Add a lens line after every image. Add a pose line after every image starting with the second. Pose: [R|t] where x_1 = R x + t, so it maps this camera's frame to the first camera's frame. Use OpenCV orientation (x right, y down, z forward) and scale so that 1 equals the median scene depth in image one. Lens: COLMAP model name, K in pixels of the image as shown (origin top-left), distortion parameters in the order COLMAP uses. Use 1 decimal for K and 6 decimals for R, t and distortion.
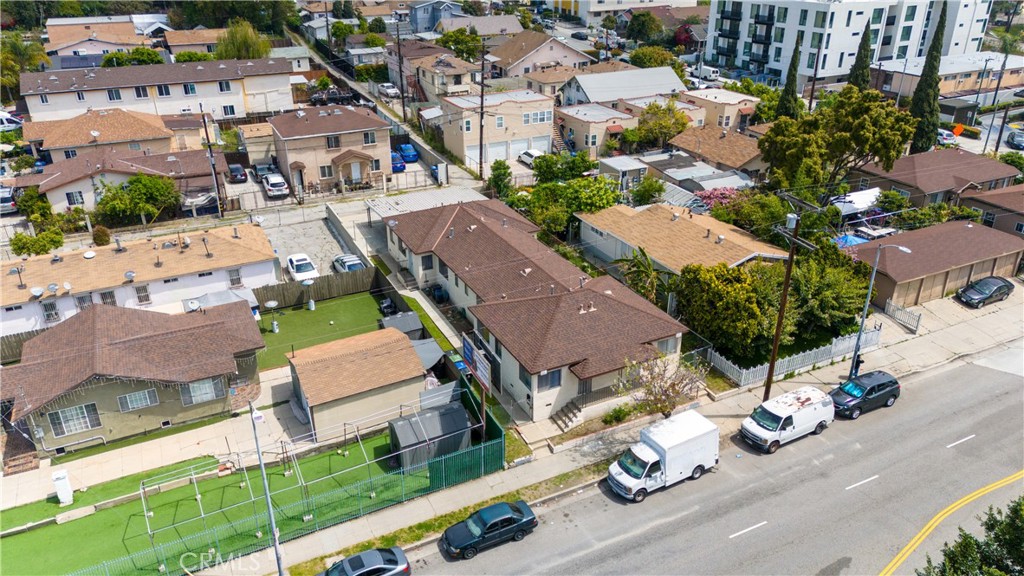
lens RADIAL K [[757.2, 0, 512.0], [0, 757.2, 288.0], [0, 0, 1]] dist [0.080684, -0.083426]
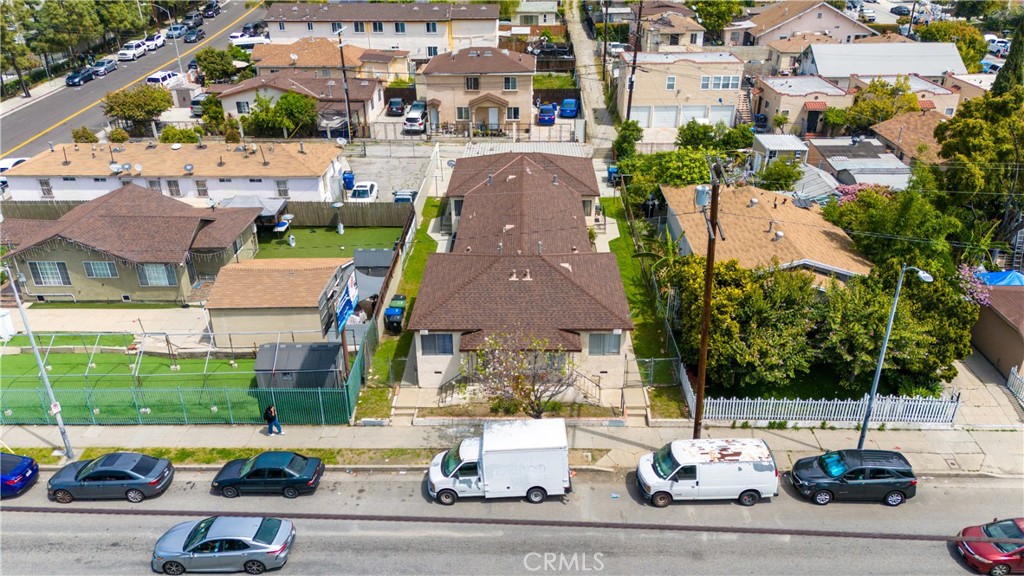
lens RADIAL K [[757.2, 0, 512.0], [0, 757.2, 288.0], [0, 0, 1]] dist [0.080684, -0.083426]
pose [[0.885606, 0.206365, -0.416071, 0.349019], [-0.198495, 0.978099, 0.062624, -0.008211], [0.419882, 0.027128, 0.907173, 0.187688]]
